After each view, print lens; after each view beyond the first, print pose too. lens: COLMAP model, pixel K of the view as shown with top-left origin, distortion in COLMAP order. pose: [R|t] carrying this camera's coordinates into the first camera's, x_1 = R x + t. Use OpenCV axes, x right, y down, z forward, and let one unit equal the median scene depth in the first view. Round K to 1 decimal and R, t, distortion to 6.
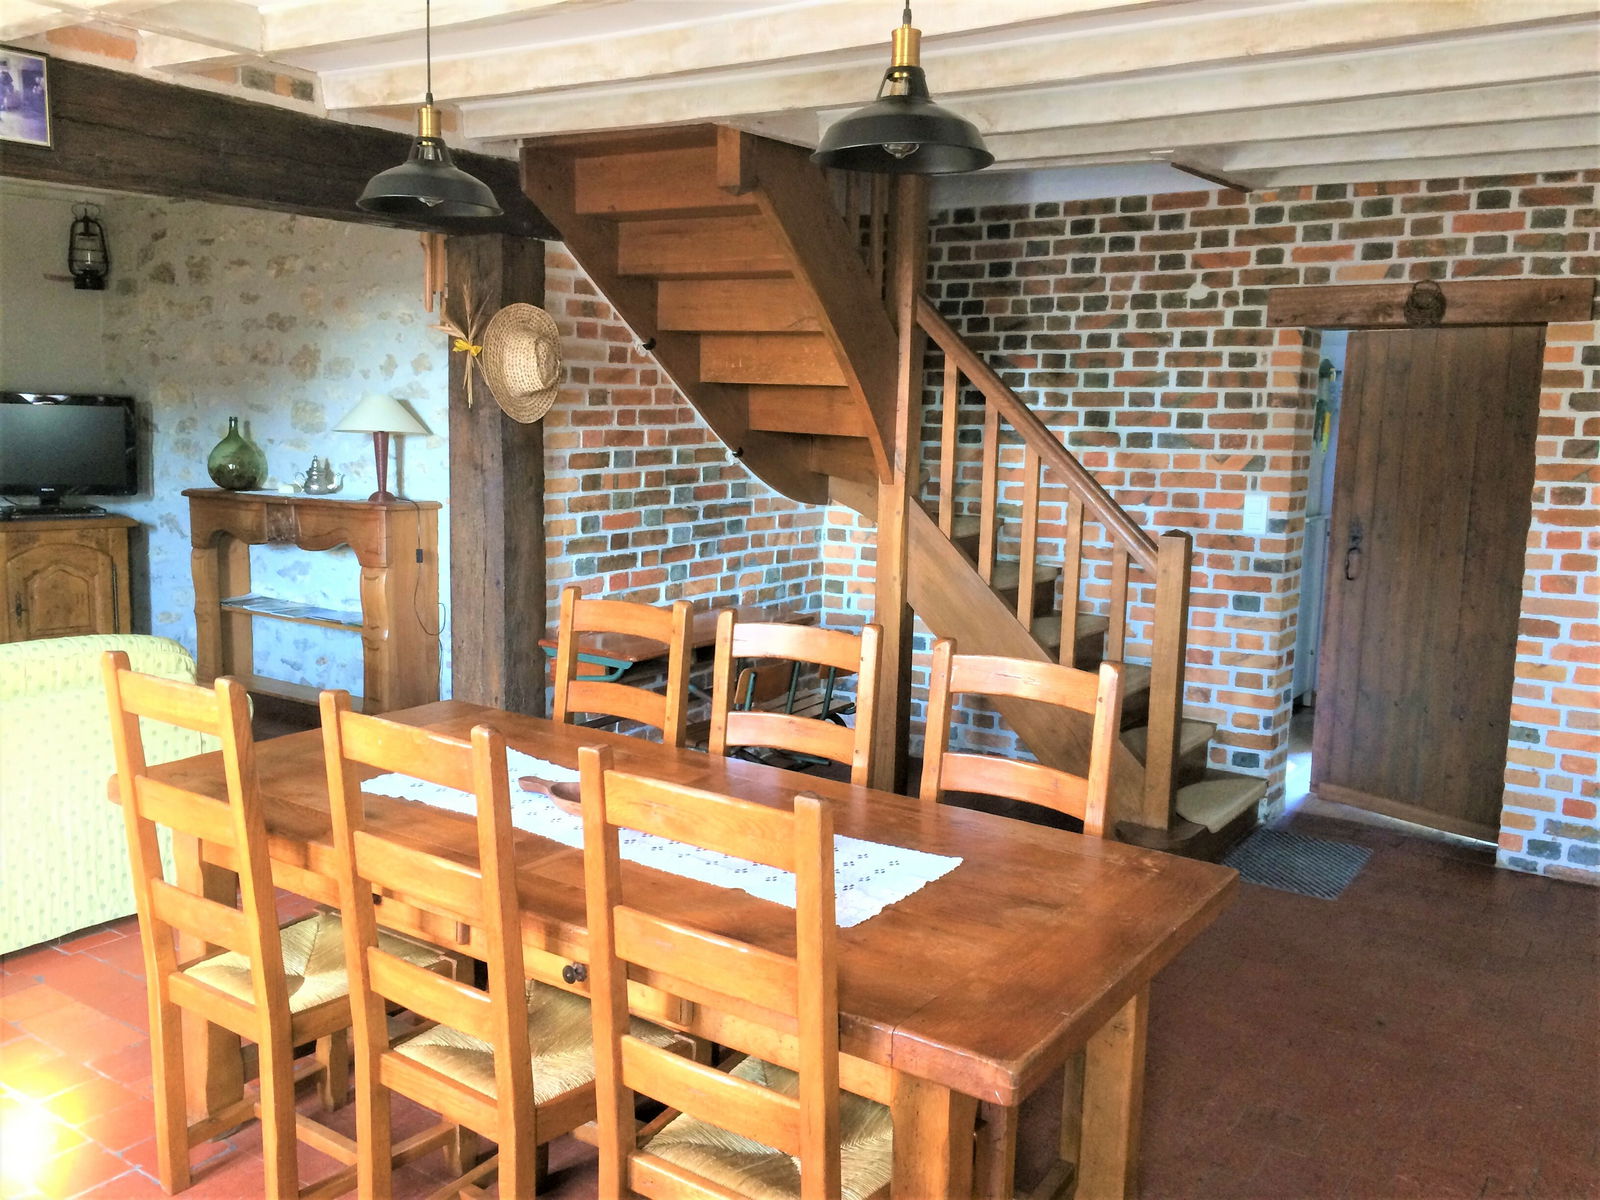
lens RADIAL K [[1367.2, 0, 799.5], [0, 1367.2, 601.0], [0, 0, 1]] dist [0.000246, -0.001415]
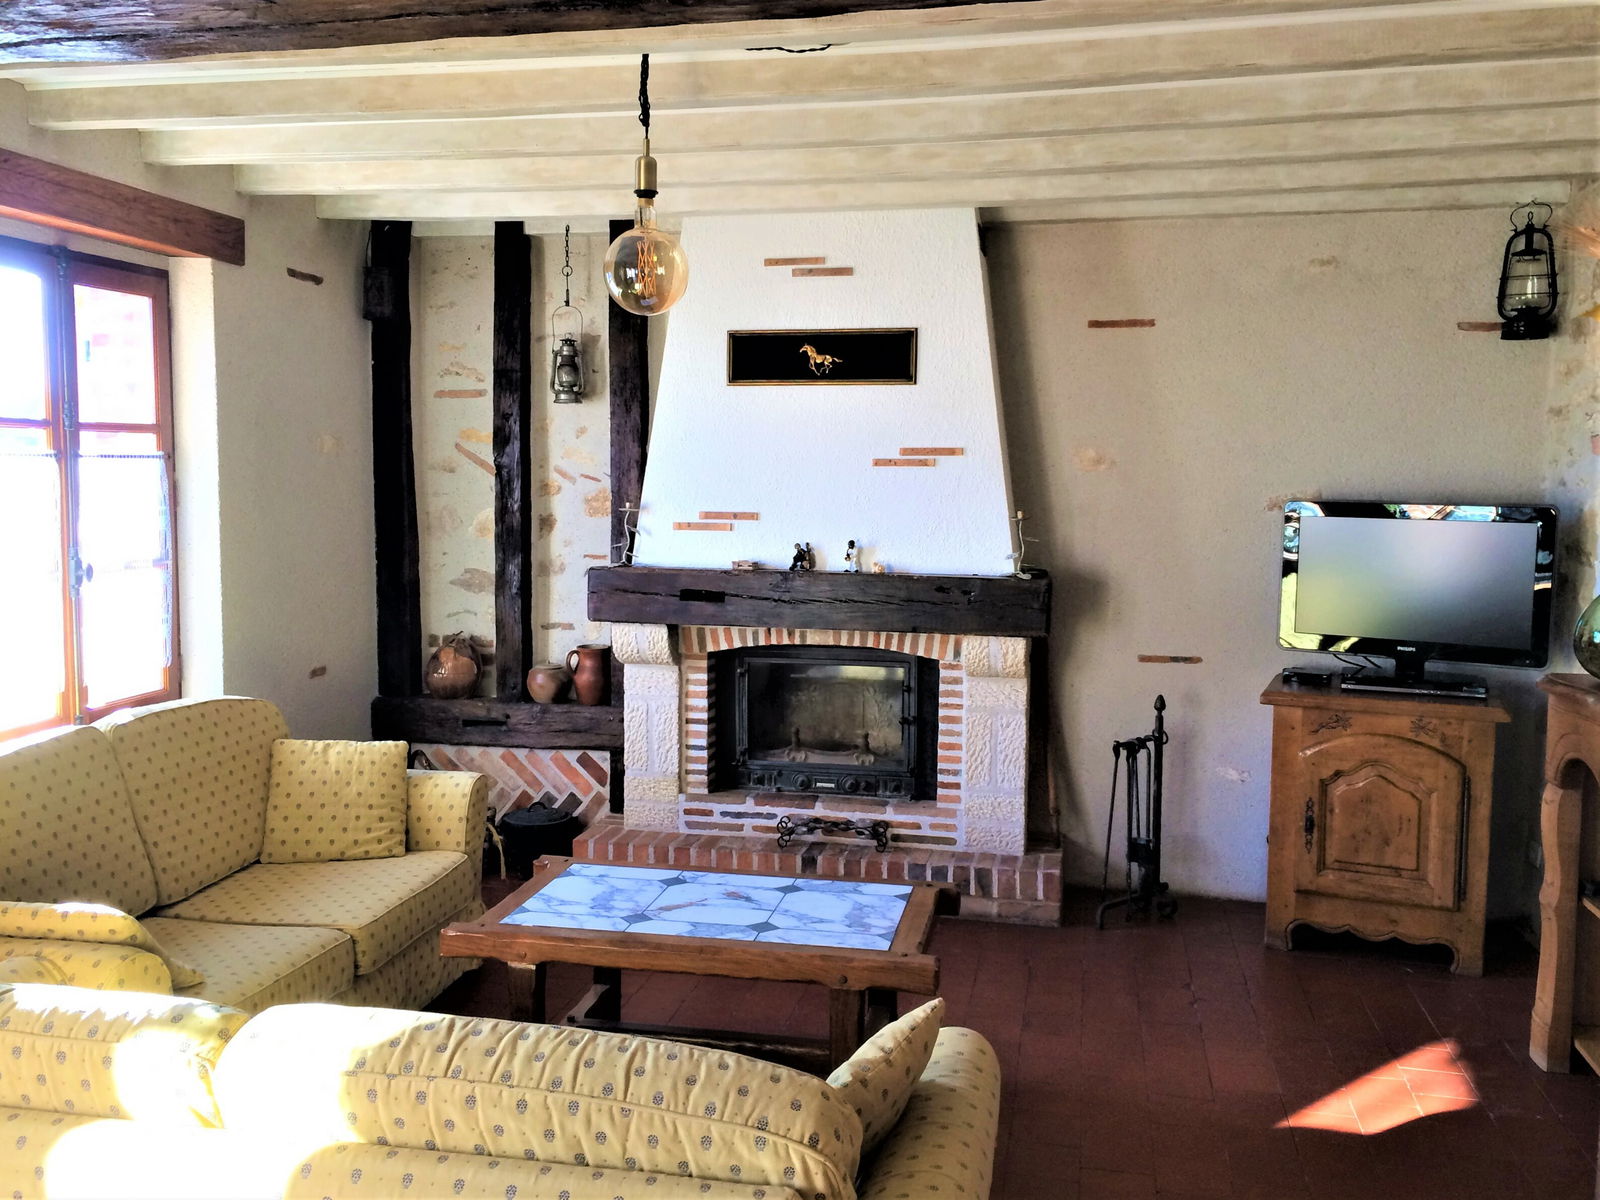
lens RADIAL K [[1367.2, 0, 798.8], [0, 1367.2, 599.4], [0, 0, 1]] dist [0.000246, -0.001415]
pose [[0.389051, 0.060795, -0.919208, -0.060210], [-0.133258, 0.991039, 0.009144, -0.069810], [0.911527, 0.118934, 0.393666, 0.463690]]
